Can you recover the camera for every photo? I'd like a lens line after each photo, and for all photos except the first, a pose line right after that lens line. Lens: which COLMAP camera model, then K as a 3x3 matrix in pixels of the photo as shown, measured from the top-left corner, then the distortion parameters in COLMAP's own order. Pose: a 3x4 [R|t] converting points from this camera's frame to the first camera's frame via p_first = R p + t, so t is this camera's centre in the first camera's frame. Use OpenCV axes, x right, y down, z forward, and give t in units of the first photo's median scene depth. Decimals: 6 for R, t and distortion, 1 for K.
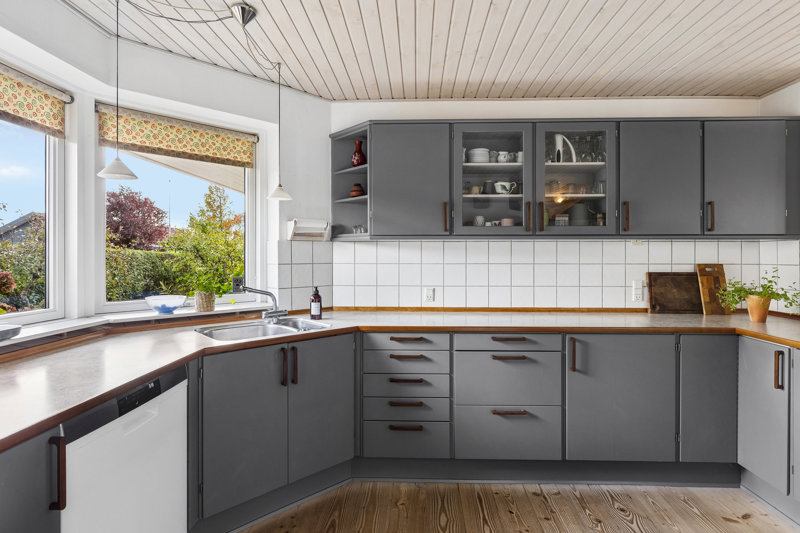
lens RADIAL K [[416.5, 0, 400.6], [0, 416.5, 258.0], [0, 0, 1]] dist [0.001514, 0.001004]
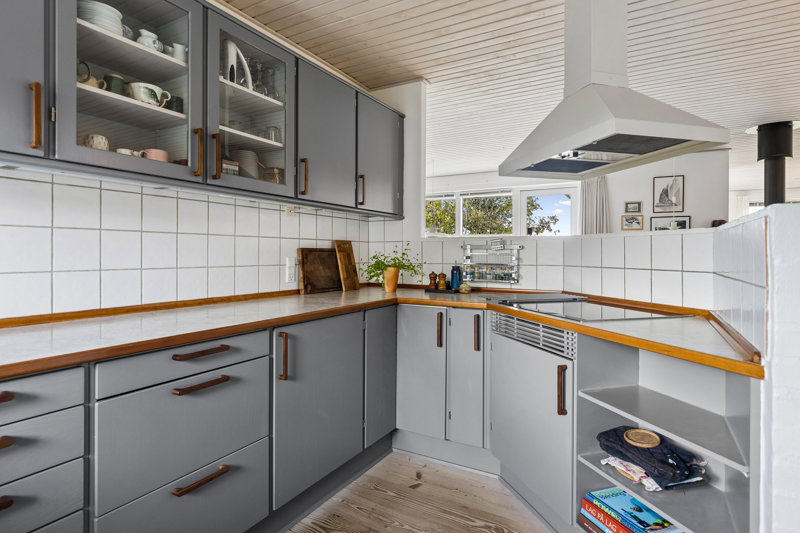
lens RADIAL K [[436.0, 0, 401.0], [0, 436.0, 255.4], [0, 0, 1]] dist [0.000182, -0.000144]
pose [[0.465399, -0.000949, 0.885100, -0.127451], [-0.001168, 0.999998, 0.001687, 0.052550], [-0.885100, -0.001819, 0.465397, 0.425175]]
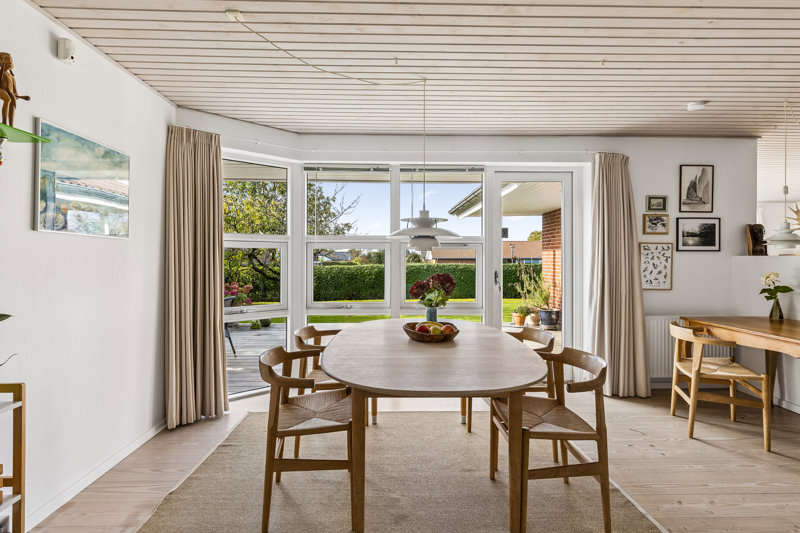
lens RADIAL K [[384.5, 0, 398.8], [0, 384.5, 258.4], [0, 0, 1]] dist [-0.002312, -0.000315]
pose [[-0.062165, -0.000339, 0.998066, 0.963834], [0.002489, 0.999997, 0.000495, 0.014926], [-0.998063, 0.002515, -0.062164, 1.433882]]
